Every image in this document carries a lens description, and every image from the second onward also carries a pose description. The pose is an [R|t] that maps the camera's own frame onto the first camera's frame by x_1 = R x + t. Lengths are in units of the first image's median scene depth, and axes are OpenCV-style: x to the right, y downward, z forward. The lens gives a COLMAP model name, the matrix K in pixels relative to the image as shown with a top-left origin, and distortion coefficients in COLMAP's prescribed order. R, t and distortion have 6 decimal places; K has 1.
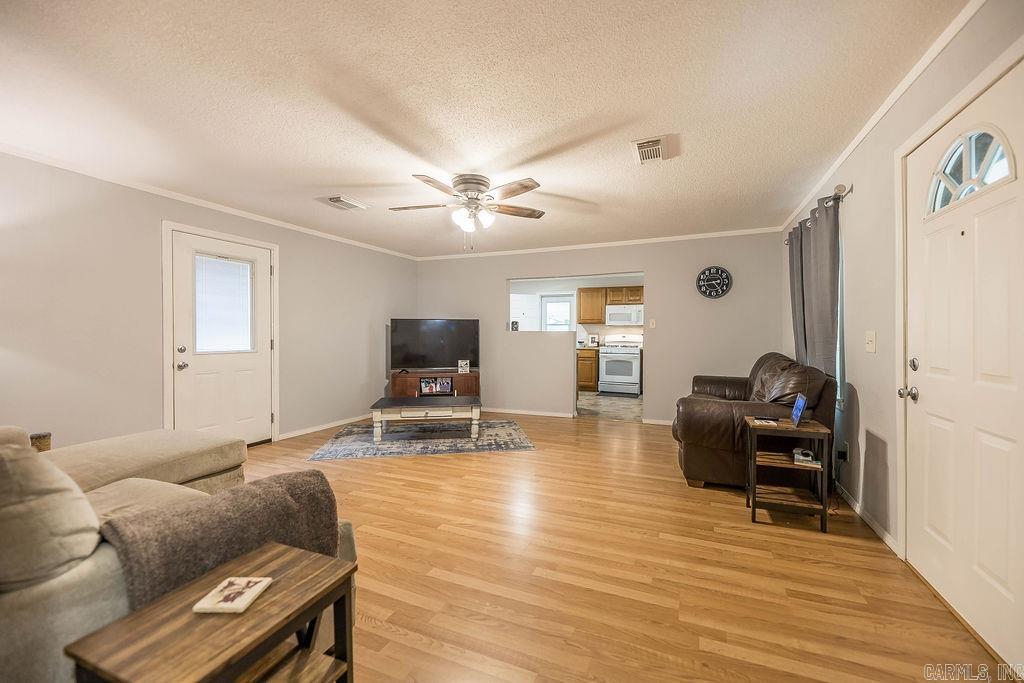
lens RADIAL K [[412.2, 0, 520.9], [0, 412.2, 343.2], [0, 0, 1]] dist [-0.004423, -0.000876]
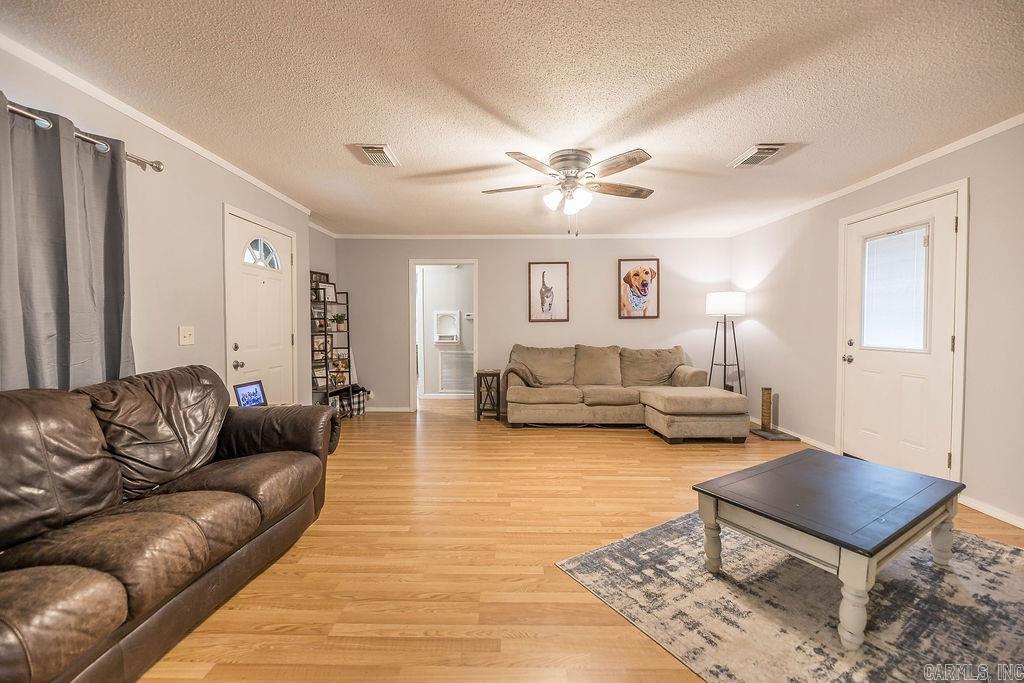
lens RADIAL K [[412.2, 0, 508.8], [0, 412.2, 344.9], [0, 0, 1]] dist [-0.004423, -0.000876]
pose [[-0.928720, 0.018280, -0.370331, 0.267736], [-0.005745, 0.997955, 0.063668, -0.032950], [0.370737, 0.061257, -0.926716, 1.411795]]
